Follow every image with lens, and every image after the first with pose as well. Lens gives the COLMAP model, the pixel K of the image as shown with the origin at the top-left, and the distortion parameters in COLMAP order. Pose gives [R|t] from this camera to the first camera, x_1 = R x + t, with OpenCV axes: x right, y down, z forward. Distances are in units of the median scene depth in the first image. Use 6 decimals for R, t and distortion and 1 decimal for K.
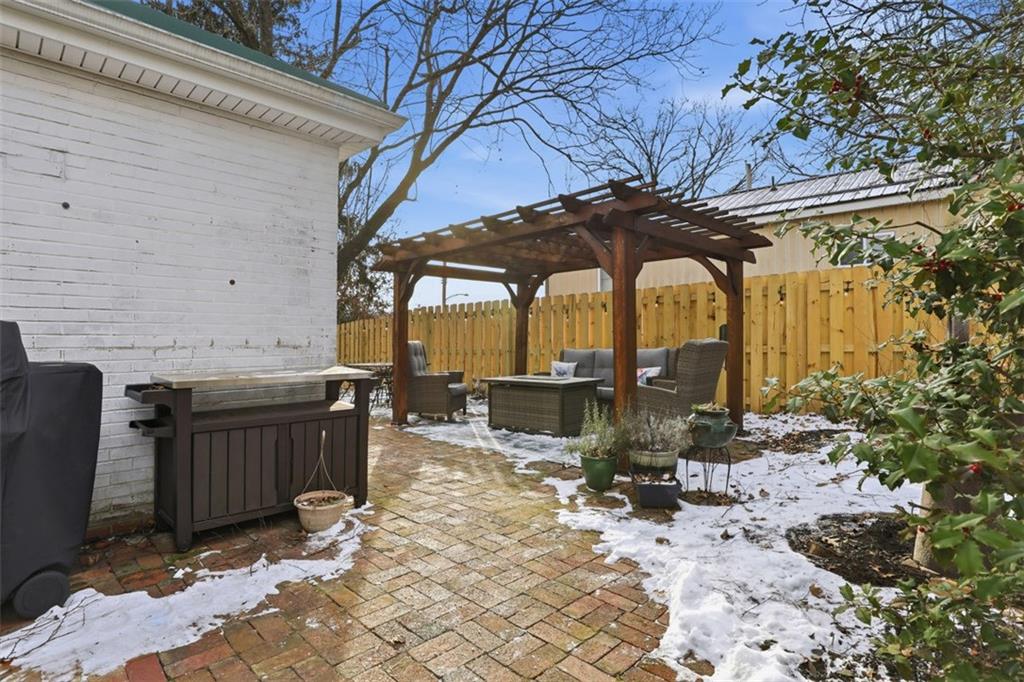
lens RADIAL K [[514.1, 0, 514.2], [0, 514.1, 341.7], [0, 0, 1]] dist [-0.000245, -0.000016]
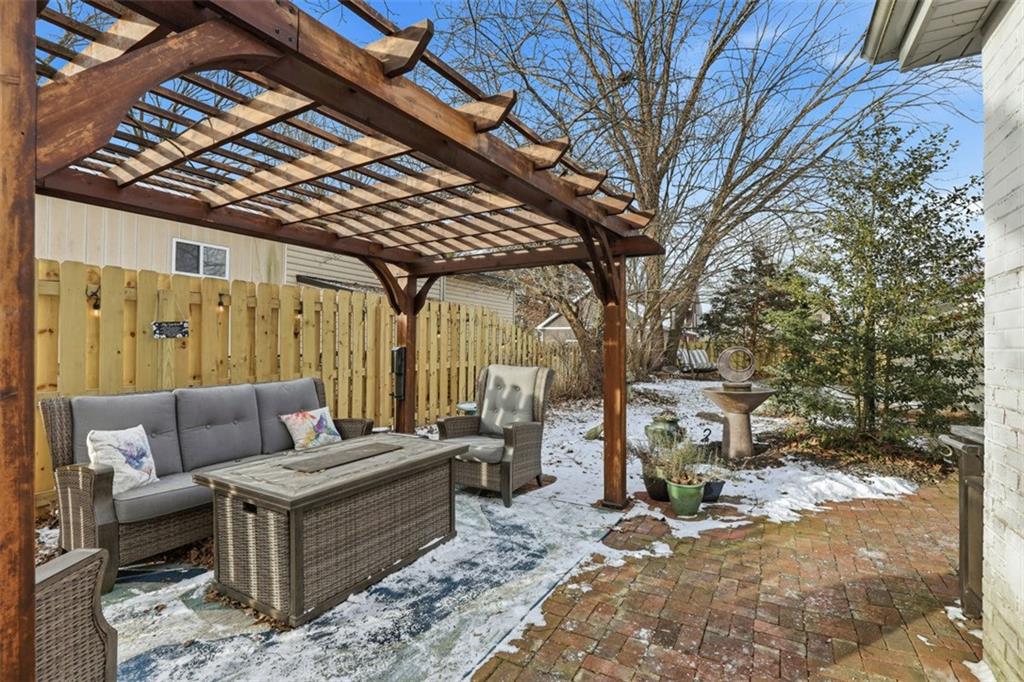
lens RADIAL K [[473.8, 0, 513.0], [0, 473.8, 343.3], [0, 0, 1]] dist [-0.001231, -0.000077]
pose [[-0.254736, 0.002516, 0.967007, -0.756518], [-0.016863, 0.999833, -0.007044, -0.066358], [-0.966863, -0.018101, -0.254651, 1.707769]]
